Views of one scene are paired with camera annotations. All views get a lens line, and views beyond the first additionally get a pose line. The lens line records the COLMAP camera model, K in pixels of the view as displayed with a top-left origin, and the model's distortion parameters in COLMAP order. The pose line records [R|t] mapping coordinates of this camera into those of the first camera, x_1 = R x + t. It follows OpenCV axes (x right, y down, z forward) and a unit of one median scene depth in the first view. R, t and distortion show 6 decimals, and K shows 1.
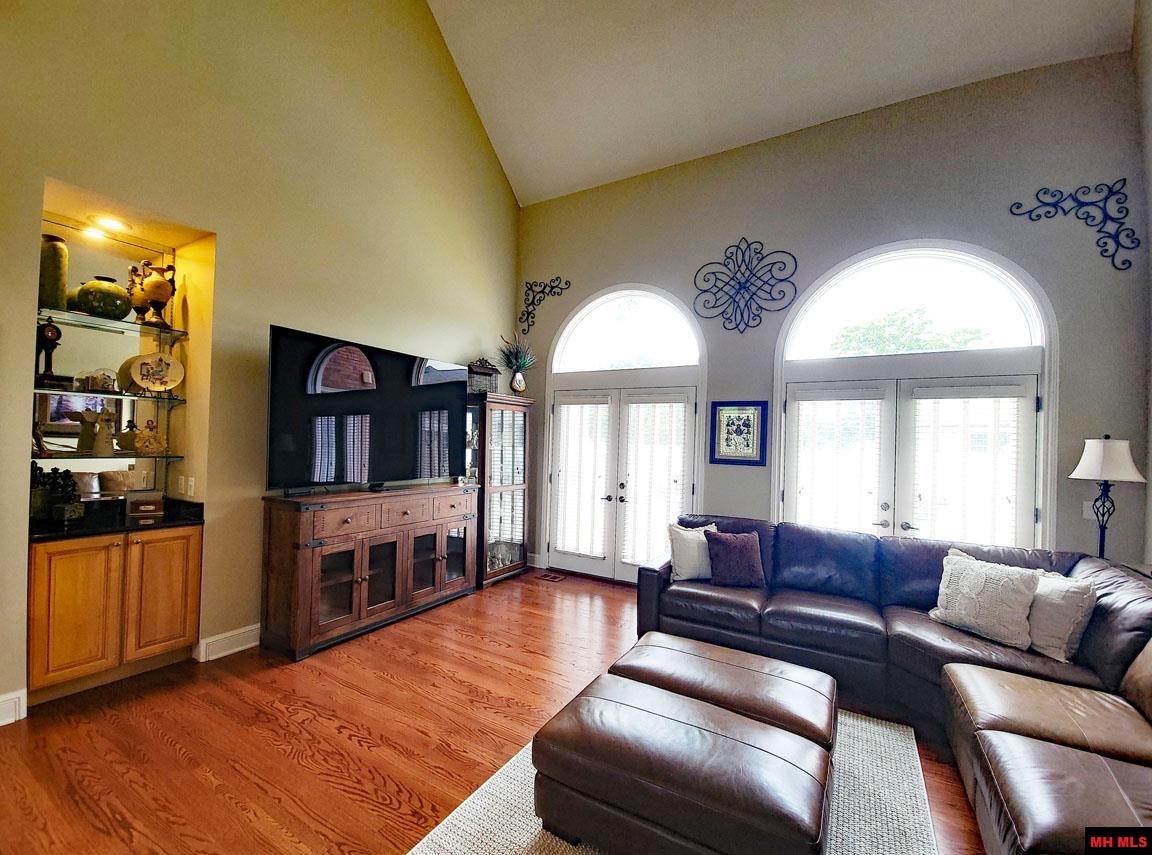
lens RADIAL K [[466.7, 0, 600.0], [0, 466.7, 394.4], [0, 0, 1]] dist [0.003527, -0.006670]
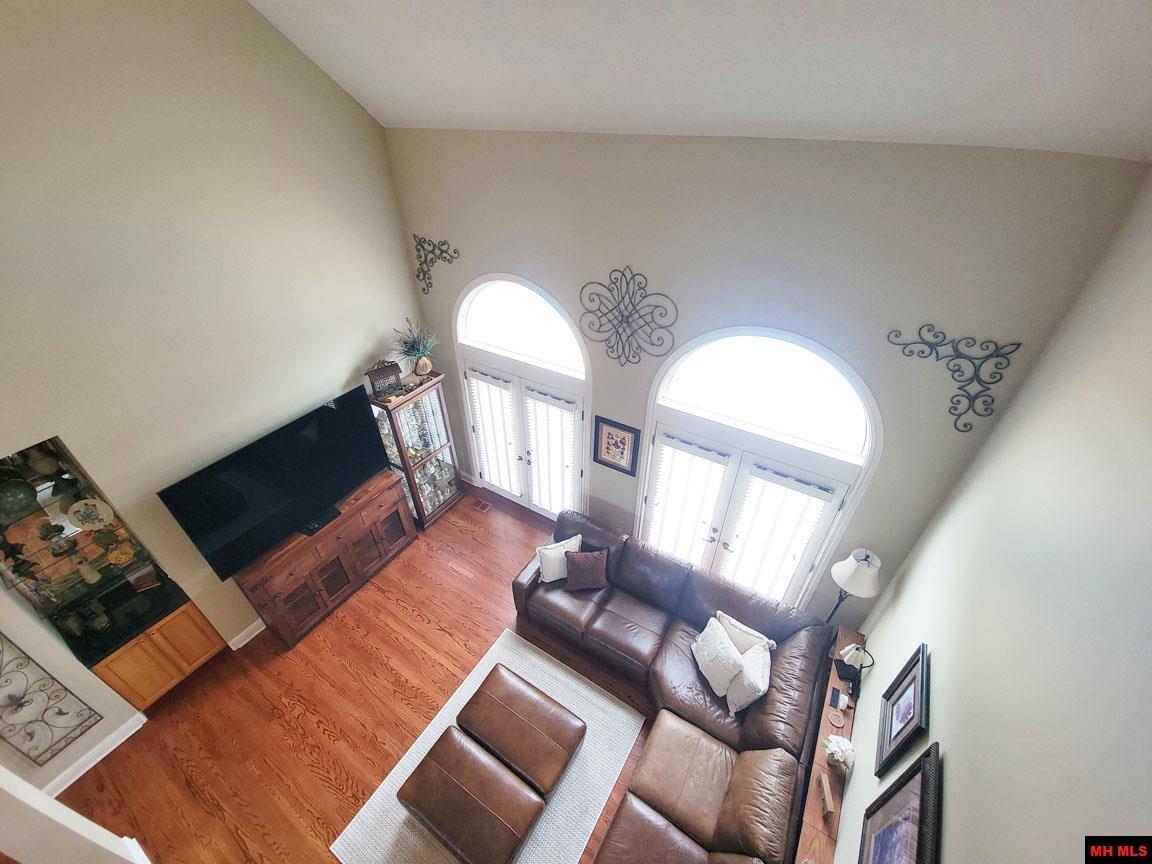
lens RADIAL K [[466.7, 0, 593.1], [0, 466.7, 415.5], [0, 0, 1]] dist [0.003527, -0.006670]
pose [[0.999165, 0.005117, -0.040539, 0.284906], [0.020096, 0.802308, 0.596572, -0.642600], [0.035577, -0.596889, 0.801535, 0.144871]]
